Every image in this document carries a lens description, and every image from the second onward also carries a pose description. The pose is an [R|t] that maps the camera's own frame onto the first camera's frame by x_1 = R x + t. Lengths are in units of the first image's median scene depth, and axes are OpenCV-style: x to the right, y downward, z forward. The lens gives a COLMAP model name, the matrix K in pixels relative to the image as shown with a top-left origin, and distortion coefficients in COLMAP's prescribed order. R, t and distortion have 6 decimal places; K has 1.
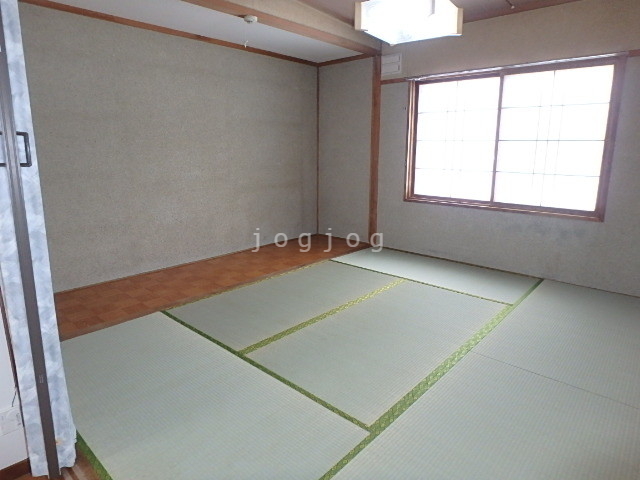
lens RADIAL K [[398.7, 0, 320.0], [0, 398.7, 238.6], [0, 0, 1]] dist [-0.001358, -0.000221]
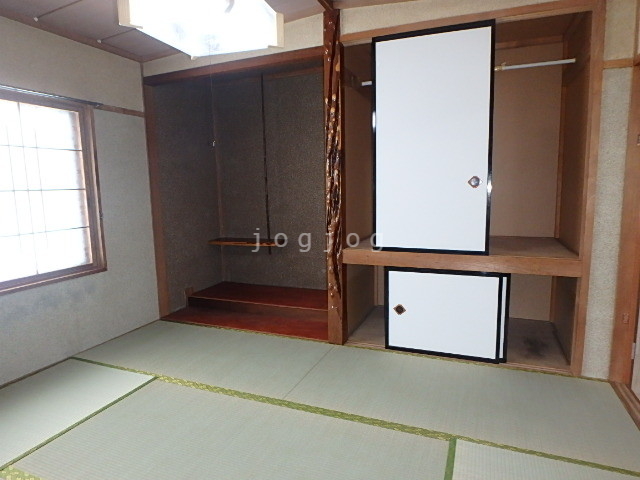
lens RADIAL K [[398.7, 0, 319.8], [0, 398.7, 238.5], [0, 0, 1]] dist [-0.001358, -0.000221]
pose [[-0.343653, -0.127165, 0.930447, -0.348751], [0.231049, 0.948885, 0.215021, -0.191231], [-0.910230, 0.288872, -0.296705, 0.730119]]
